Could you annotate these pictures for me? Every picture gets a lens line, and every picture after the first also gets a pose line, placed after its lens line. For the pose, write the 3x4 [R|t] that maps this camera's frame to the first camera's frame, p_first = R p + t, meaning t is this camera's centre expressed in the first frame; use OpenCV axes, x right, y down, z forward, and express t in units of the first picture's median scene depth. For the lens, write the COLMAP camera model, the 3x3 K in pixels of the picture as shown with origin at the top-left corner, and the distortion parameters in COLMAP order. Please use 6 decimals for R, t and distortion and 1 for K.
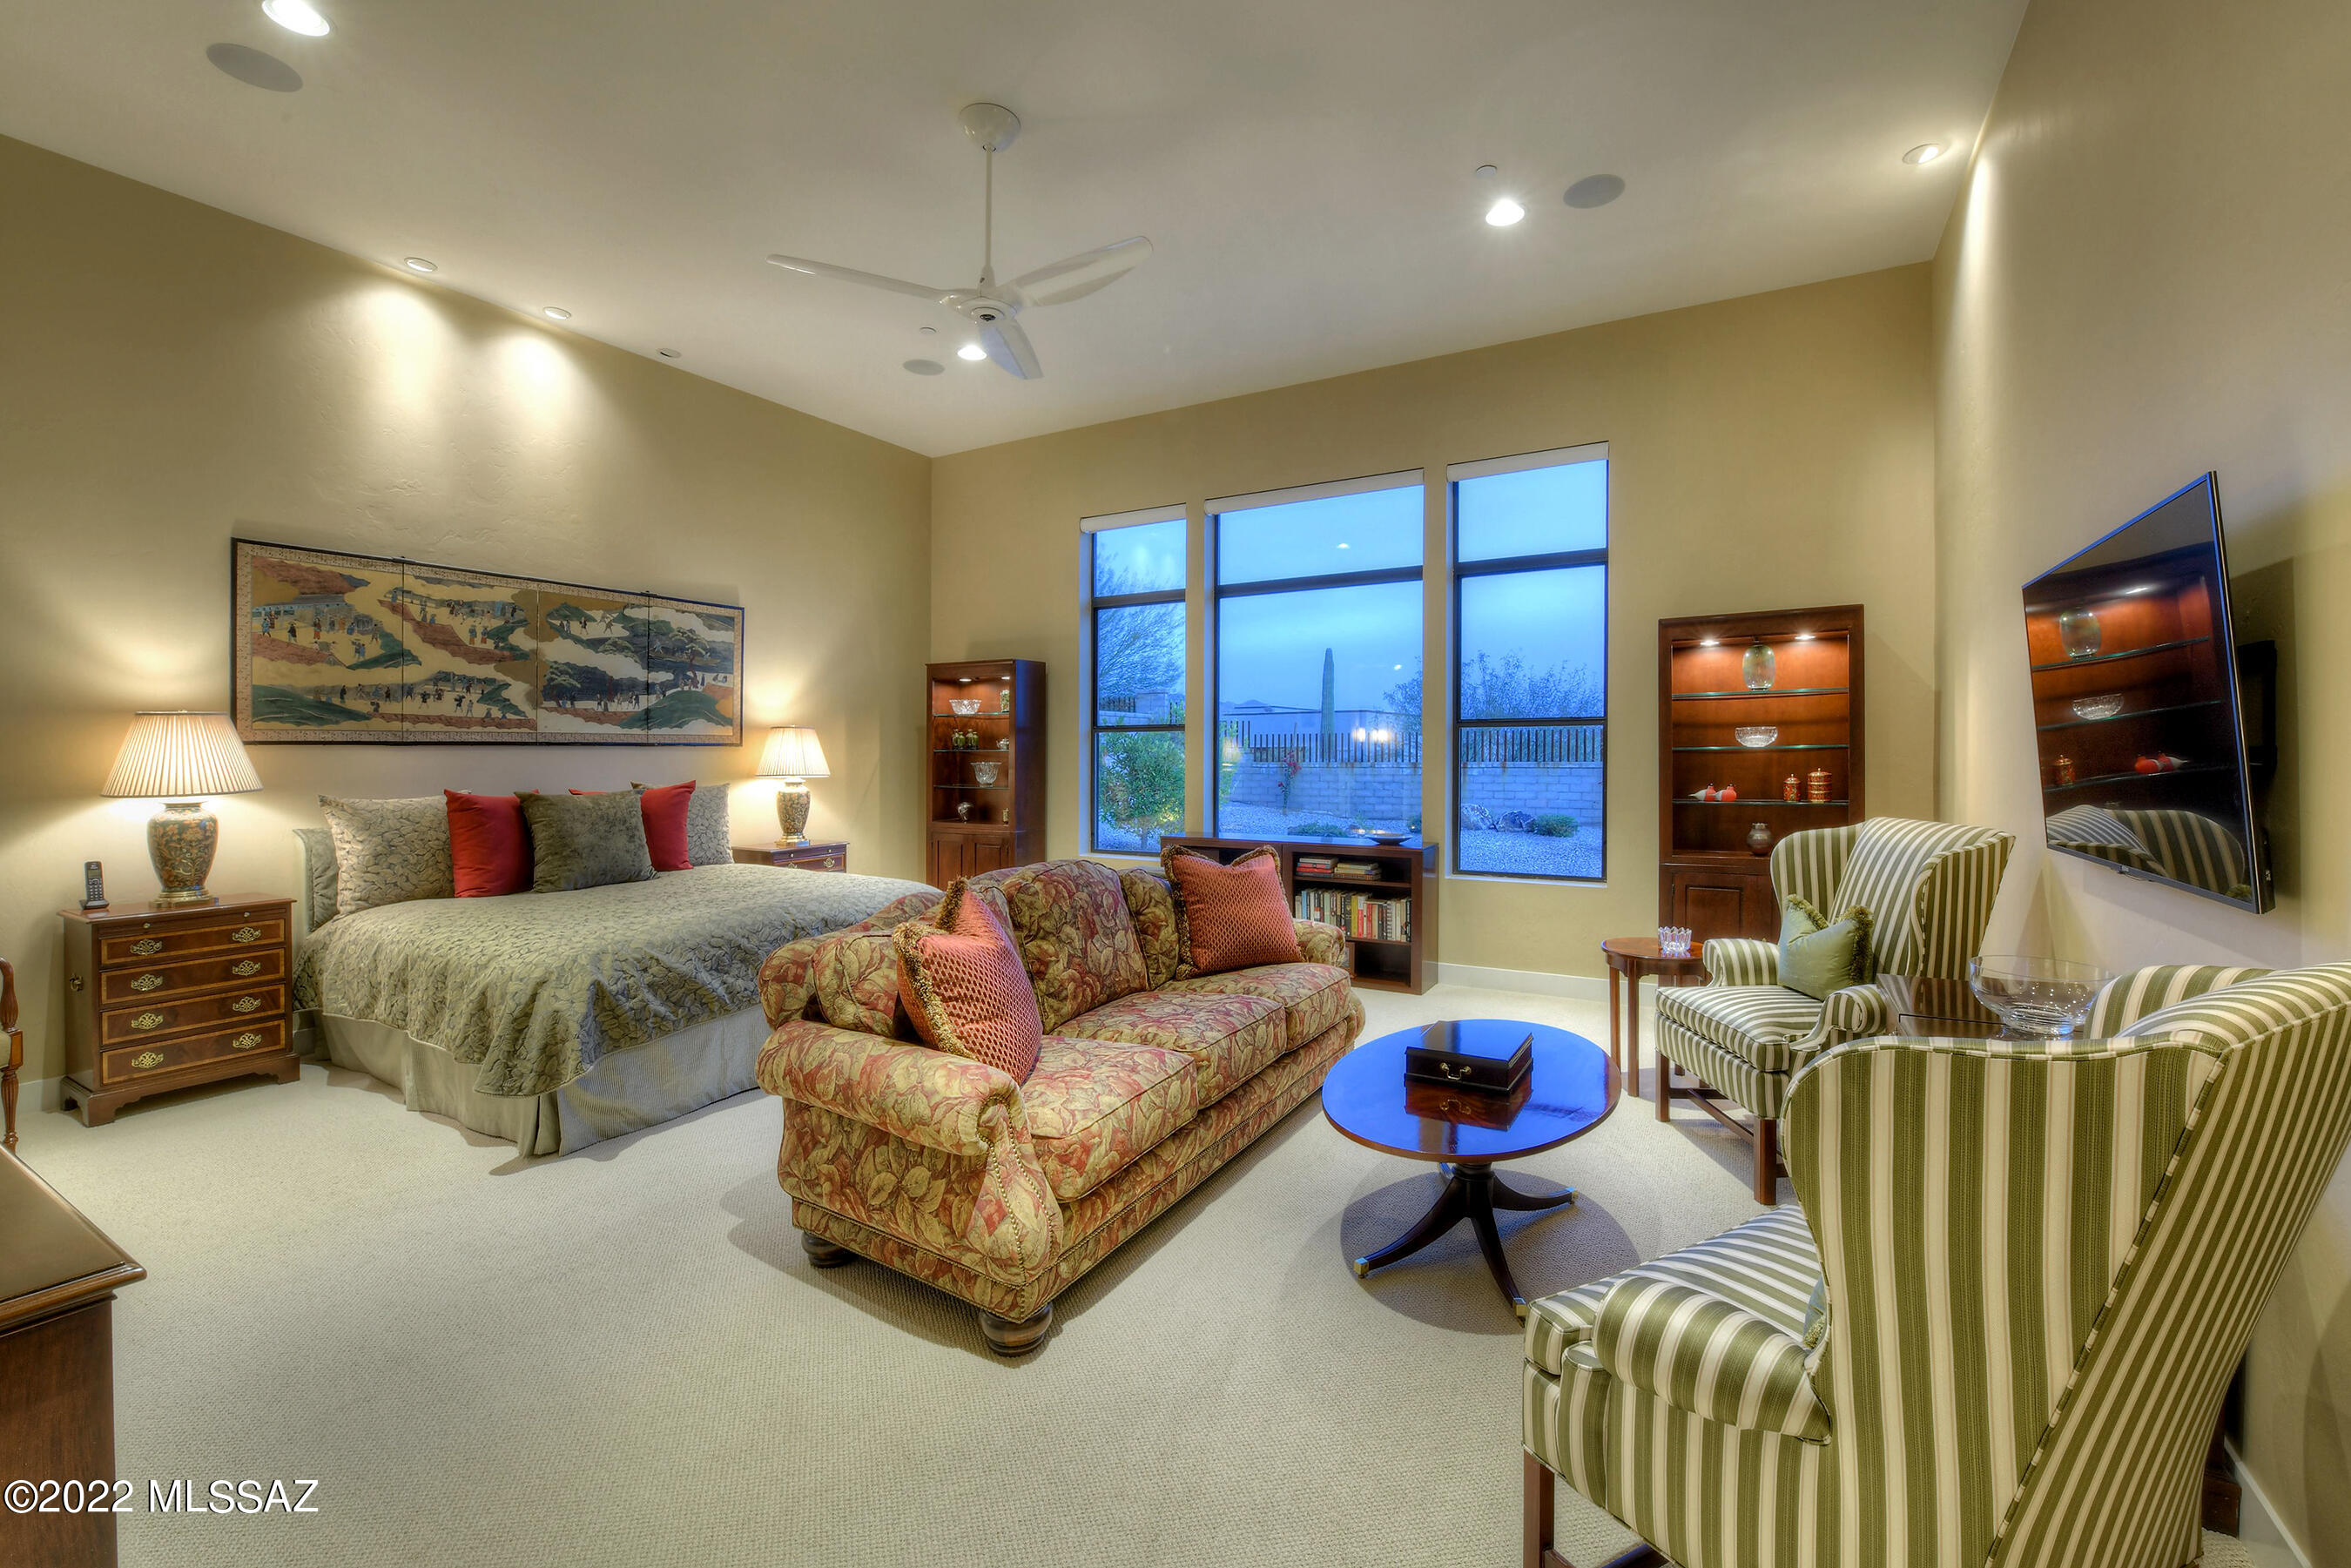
lens RADIAL K [[998.1, 0, 1169.2], [0, 998.1, 762.5], [0, 0, 1]] dist [-0.020969, -0.000802]
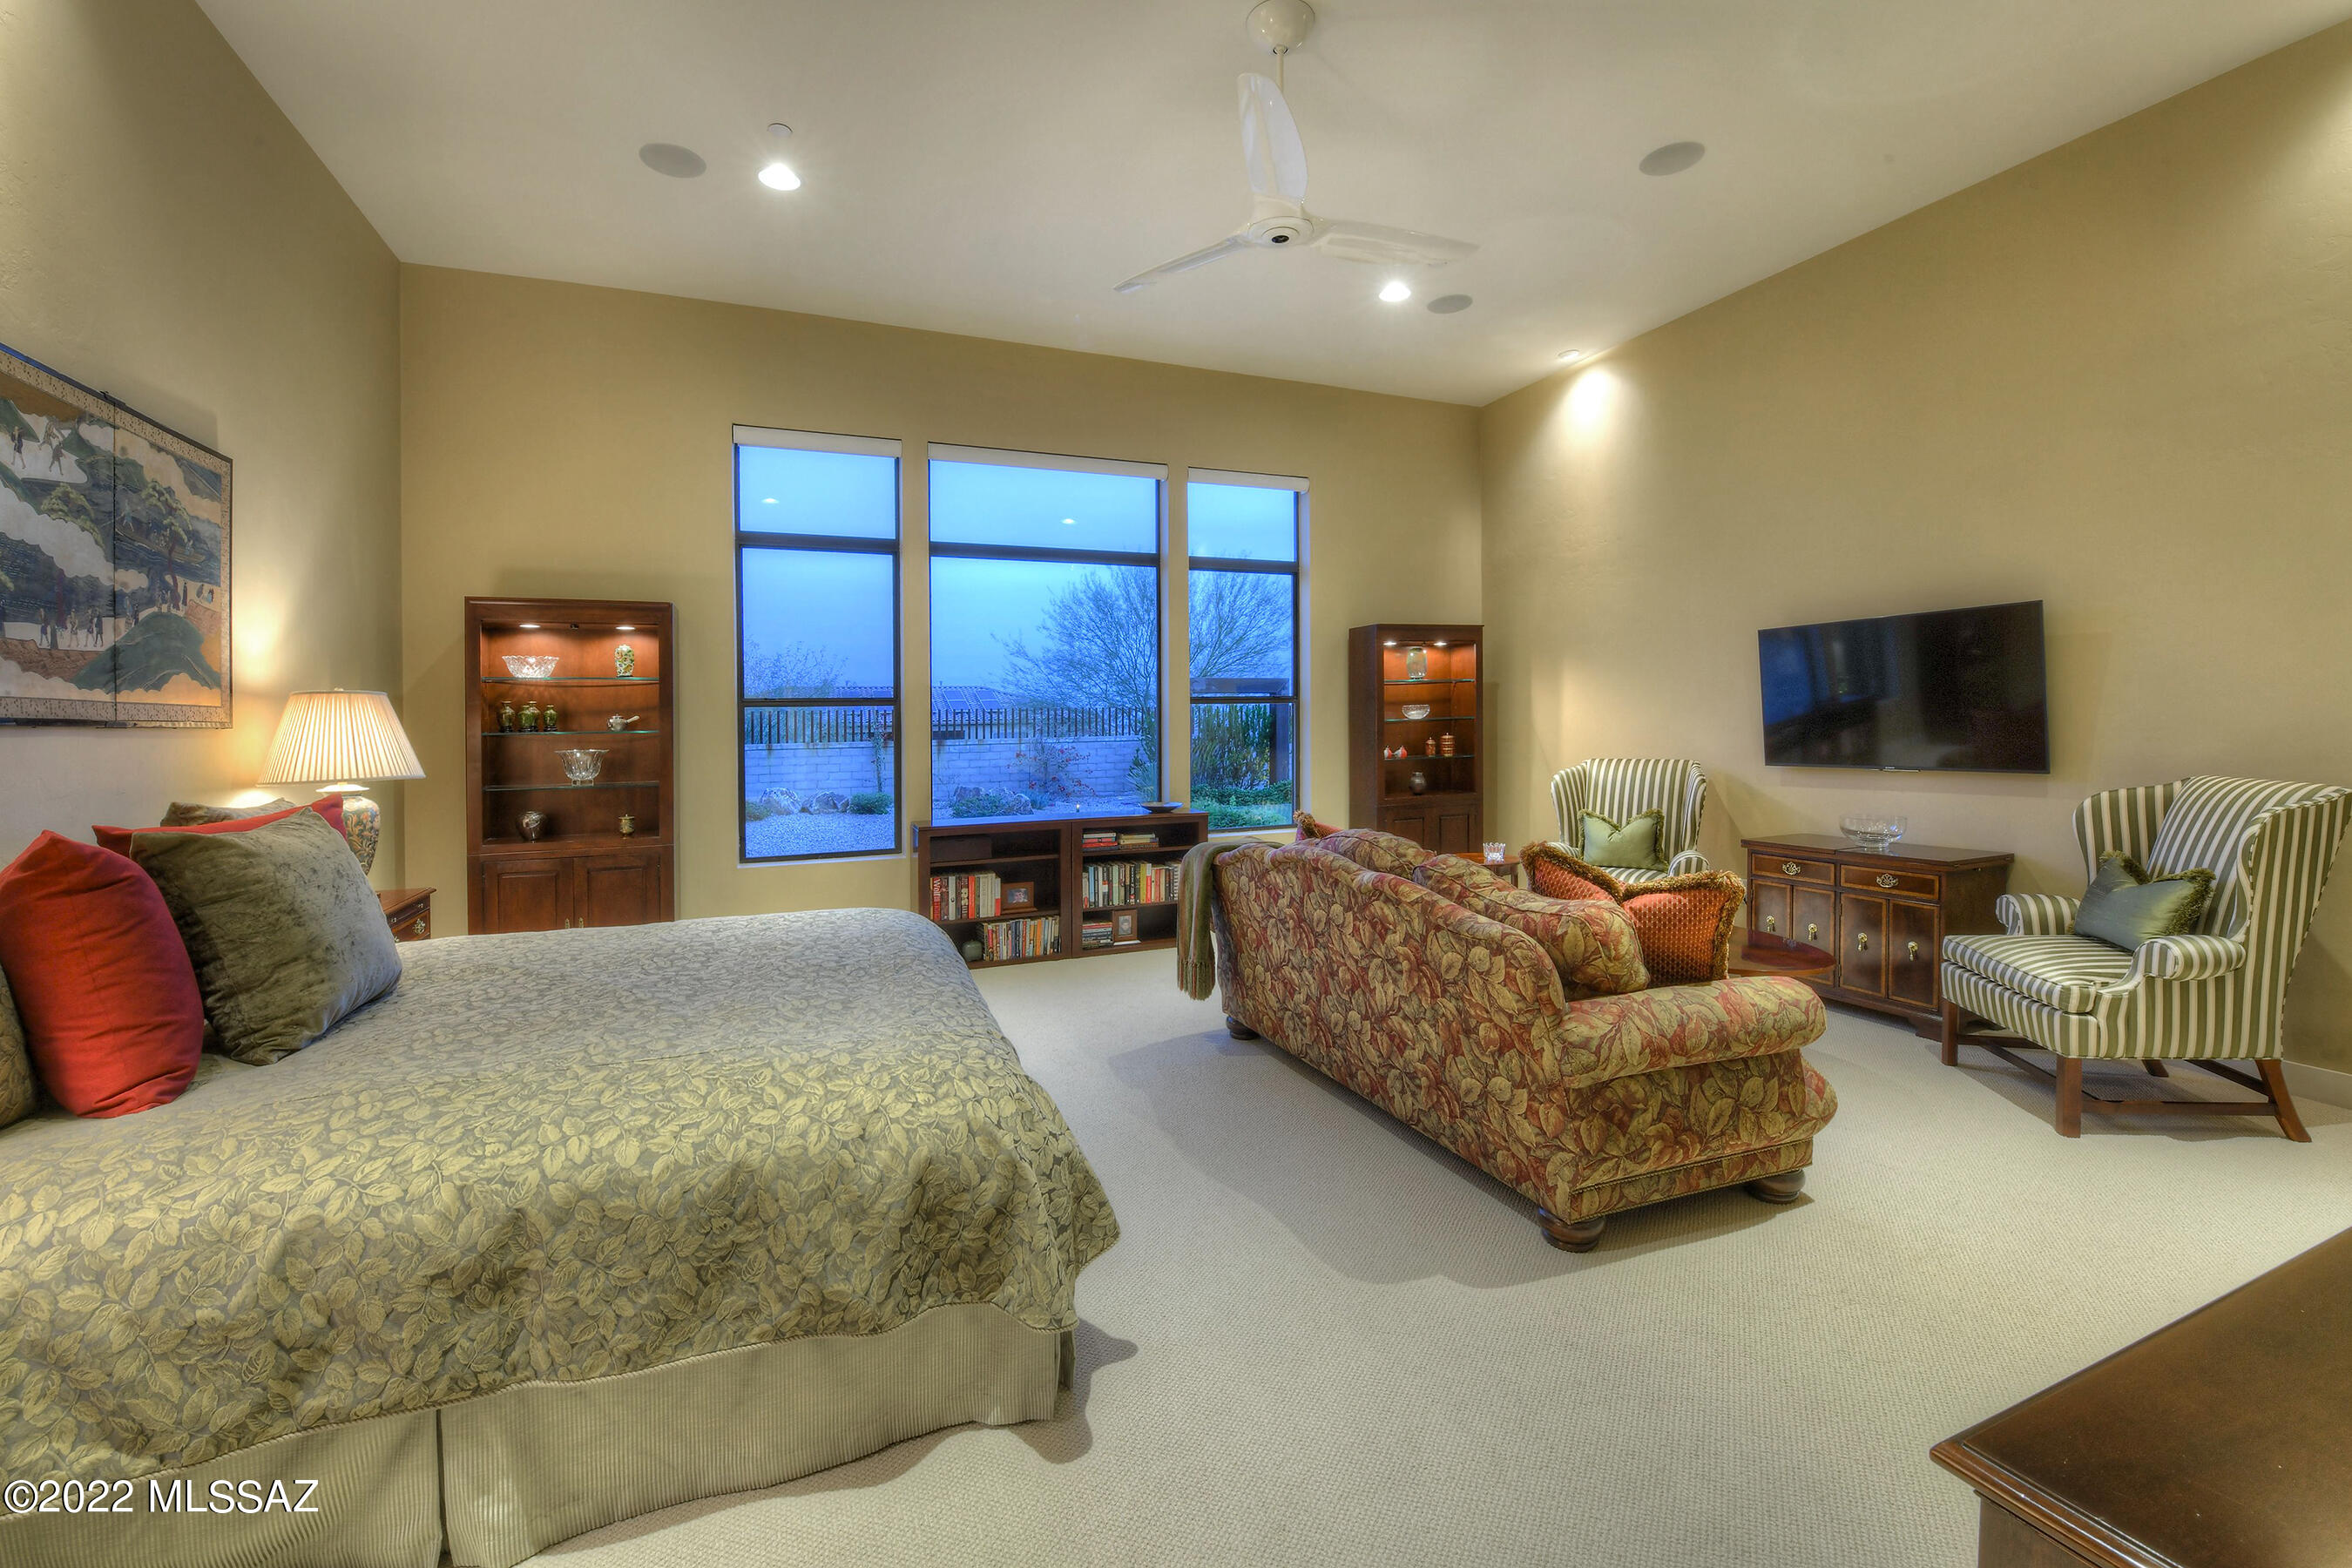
lens RADIAL K [[998.6, 0, 1169.7], [0, 998.6, 762.5], [0, 0, 1]] dist [-0.020969, -0.000802]
pose [[0.595272, -0.036594, 0.802691, -0.606893], [0.023591, 0.999328, 0.028064, -0.001357], [-0.803178, 0.002231, 0.595735, 0.336791]]
